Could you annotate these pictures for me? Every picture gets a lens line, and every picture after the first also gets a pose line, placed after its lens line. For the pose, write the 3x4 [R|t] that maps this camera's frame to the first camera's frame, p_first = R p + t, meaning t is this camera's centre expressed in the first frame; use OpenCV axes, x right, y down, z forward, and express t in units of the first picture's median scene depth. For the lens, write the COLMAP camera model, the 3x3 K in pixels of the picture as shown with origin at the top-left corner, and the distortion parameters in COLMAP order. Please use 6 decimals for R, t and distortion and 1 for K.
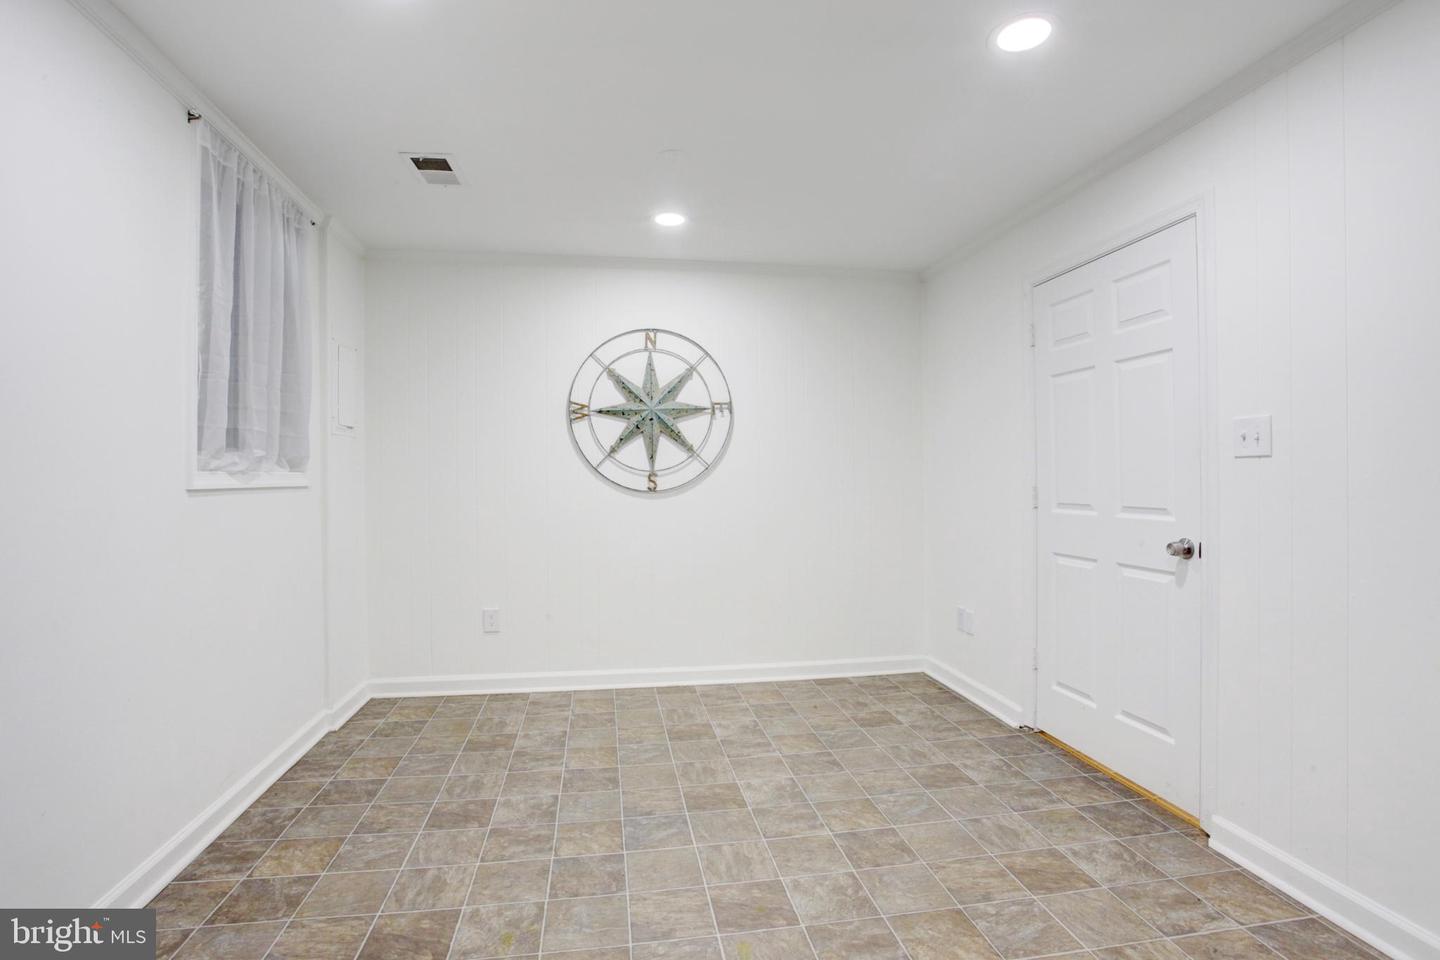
lens RADIAL K [[702.4, 0, 717.2], [0, 702.4, 473.4], [0, 0, 1]] dist [-0.061859, 0.022980]
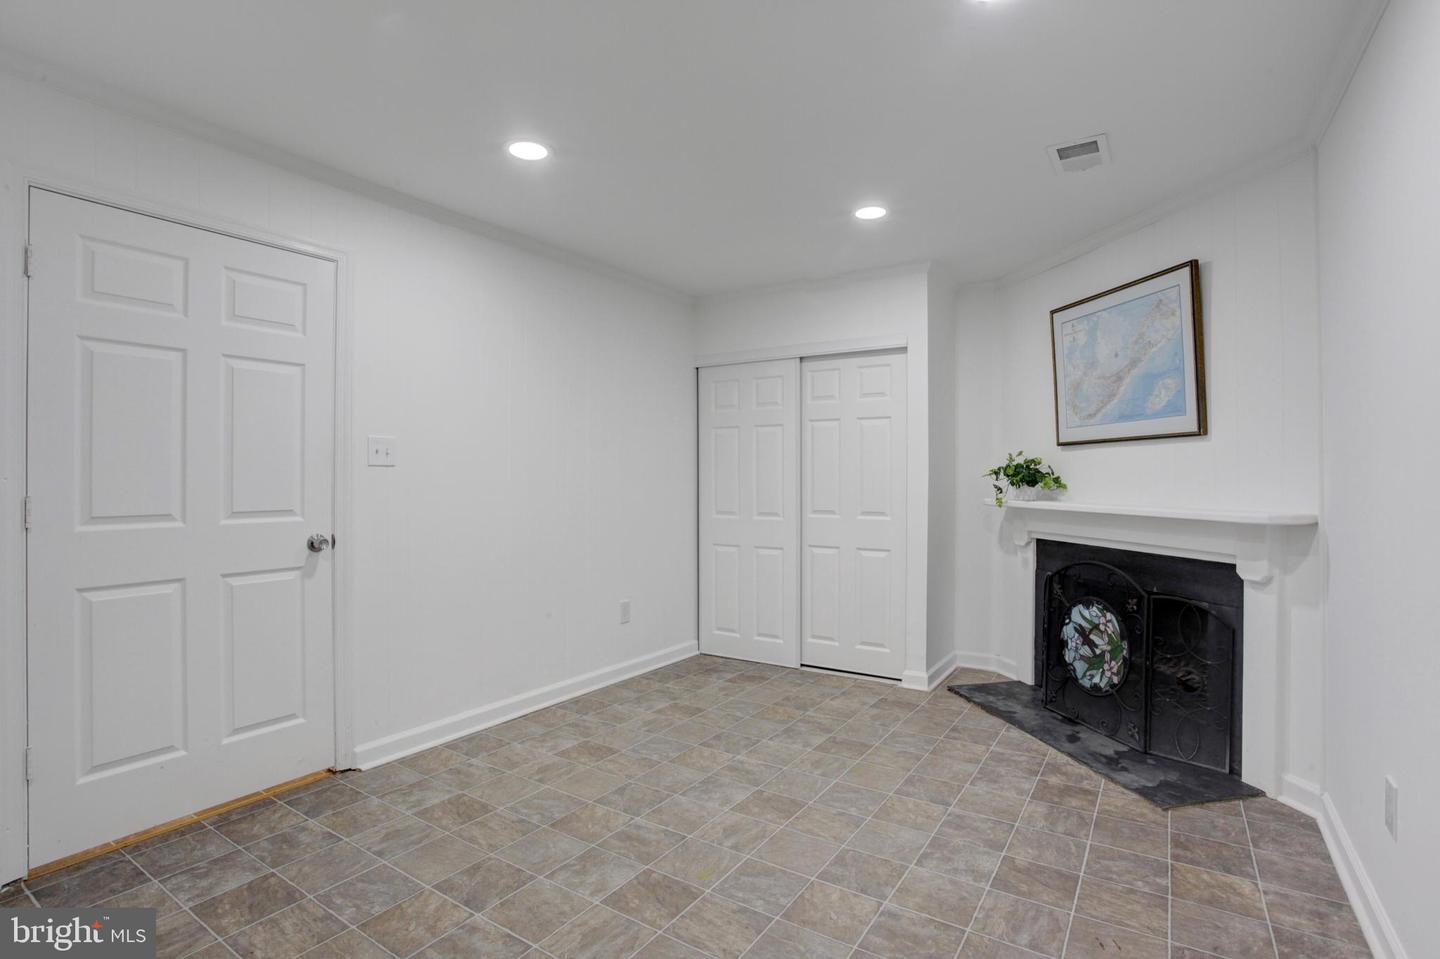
lens RADIAL K [[692.9, 0, 716.8], [0, 692.9, 479.4], [0, 0, 1]] dist [-0.059438, 0.021384]
pose [[-0.734452, 0.001623, 0.678658, -0.561889], [-0.002358, 0.999985, -0.004944, 0.006938], [-0.678656, -0.005231, -0.734437, 1.335161]]
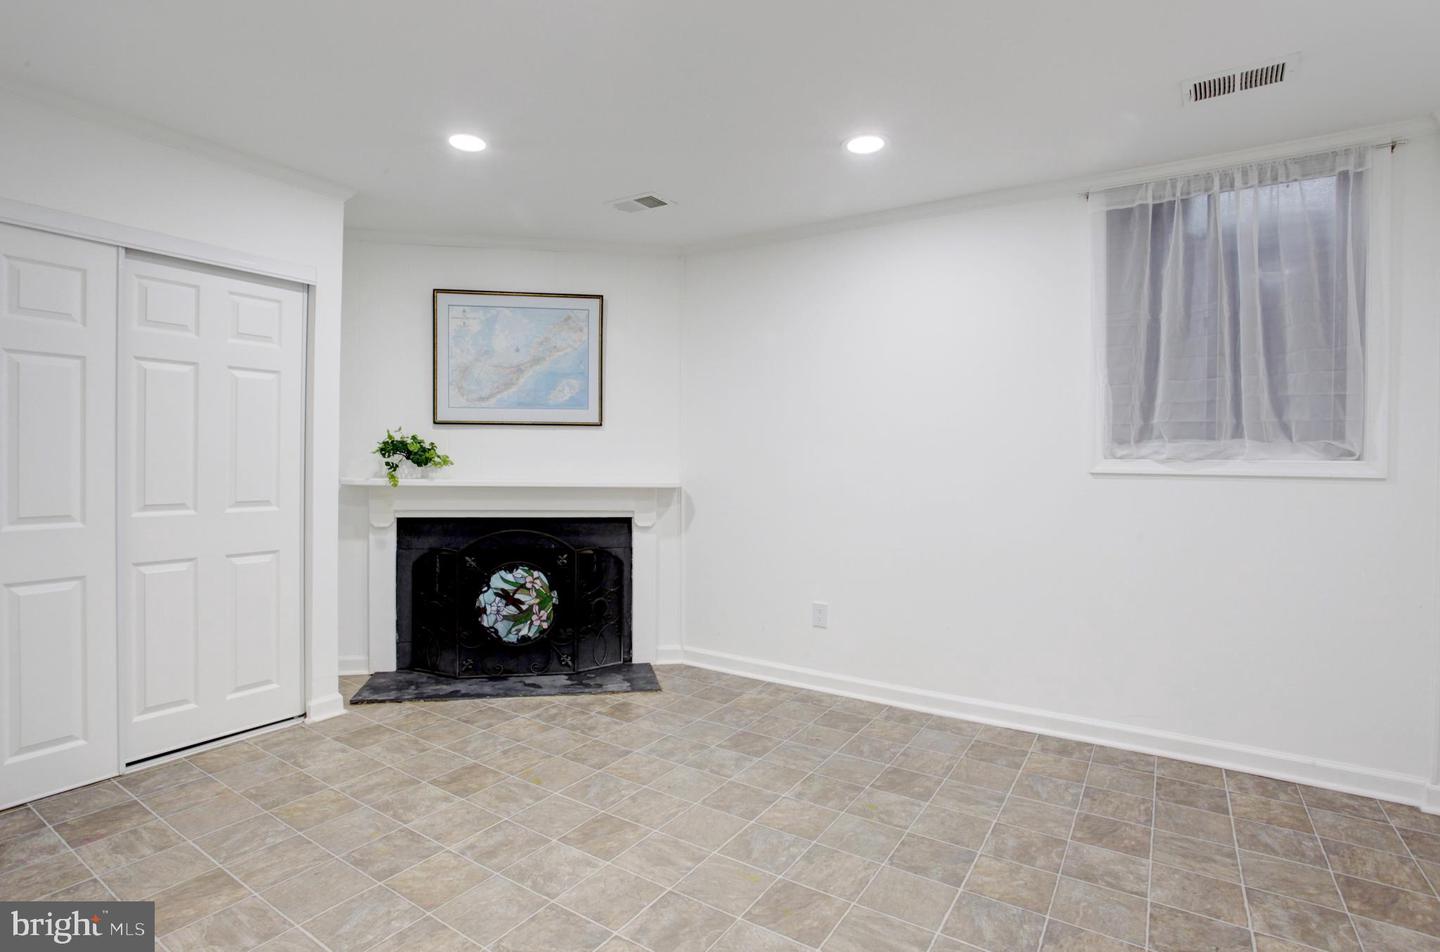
lens RADIAL K [[710.5, 0, 707.9], [0, 710.5, 471.9], [0, 0, 1]] dist [-0.074004, 0.030201]
pose [[-0.687036, 0.008432, -0.726575, 0.657379], [-0.004695, 0.999860, 0.016042, 0.003107], [0.726608, 0.014433, -0.686900, 1.238755]]
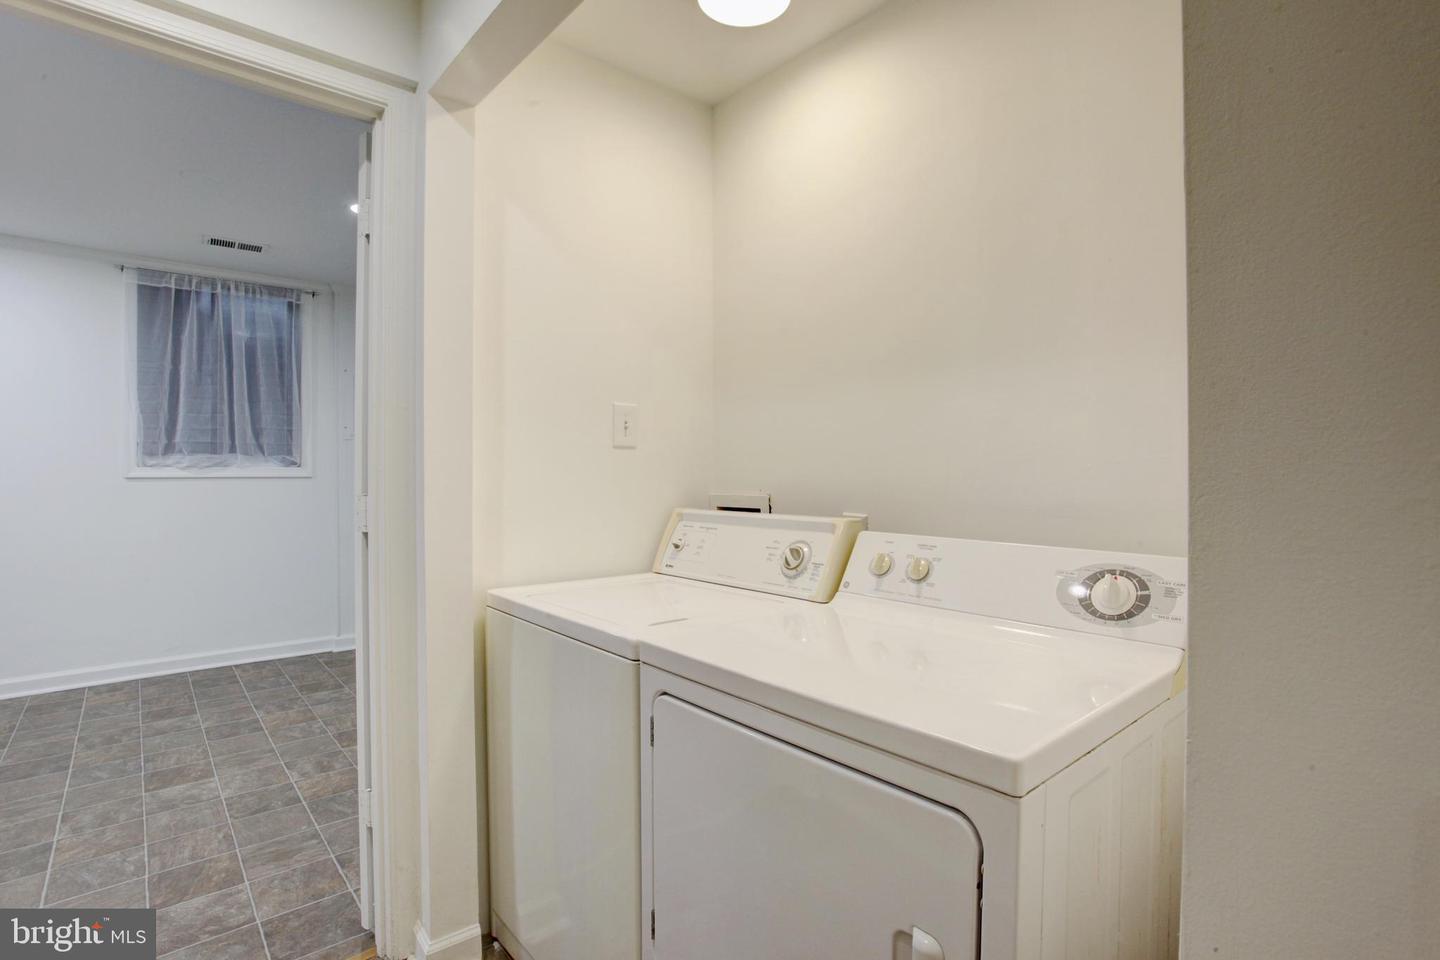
lens RADIAL K [[702.4, 0, 717.2], [0, 702.4, 473.4], [0, 0, 1]] dist [-0.061859, 0.022980]
pose [[0.517702, 0.004691, -0.855548, 1.380096], [0.002172, 0.999975, 0.006797, 0.004390], [0.855558, -0.005377, 0.517679, 1.249451]]
